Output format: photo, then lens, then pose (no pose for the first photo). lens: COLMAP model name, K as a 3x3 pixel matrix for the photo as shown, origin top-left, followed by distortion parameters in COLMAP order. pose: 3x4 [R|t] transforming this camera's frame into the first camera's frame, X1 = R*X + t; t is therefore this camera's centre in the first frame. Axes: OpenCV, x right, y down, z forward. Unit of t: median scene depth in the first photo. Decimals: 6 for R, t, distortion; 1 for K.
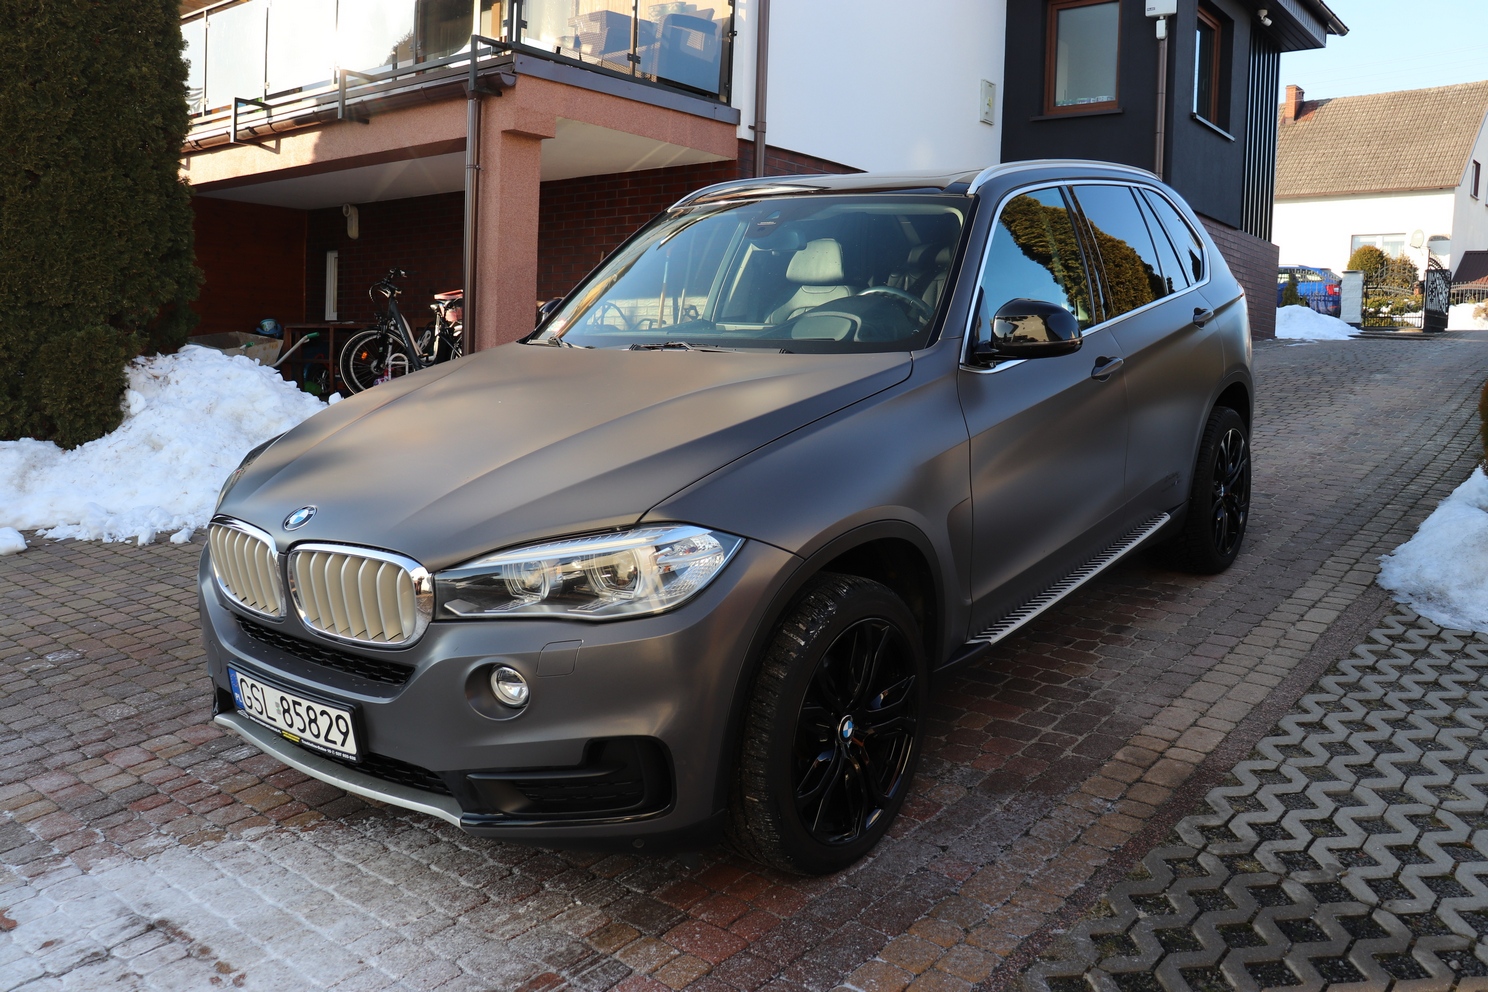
lens RADIAL K [[1236.7, 0, 736.1], [0, 1236.7, 490.9], [0, 0, 1]] dist [-0.178918, 0.161905]
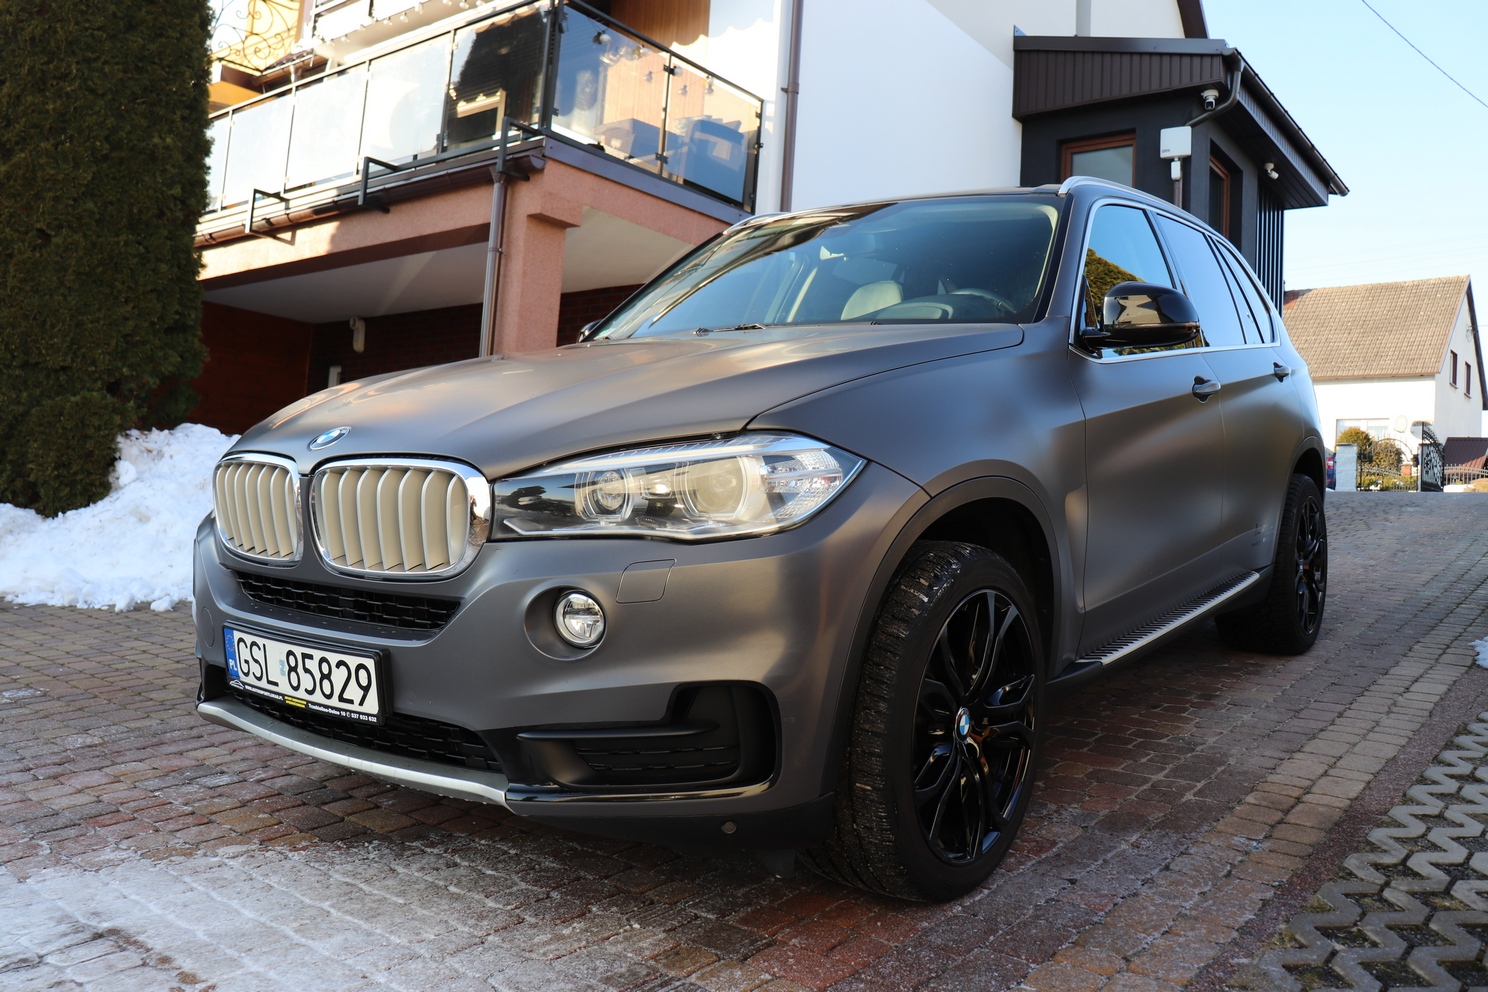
lens RADIAL K [[1236.7, 0, 730.6], [0, 1236.7, 483.8], [0, 0, 1]] dist [-0.178918, 0.161905]
pose [[0.999384, 0.034186, 0.007954, -0.086083], [-0.032604, 0.988102, -0.150304, 0.172832], [-0.012998, 0.149952, 0.988608, 0.163570]]
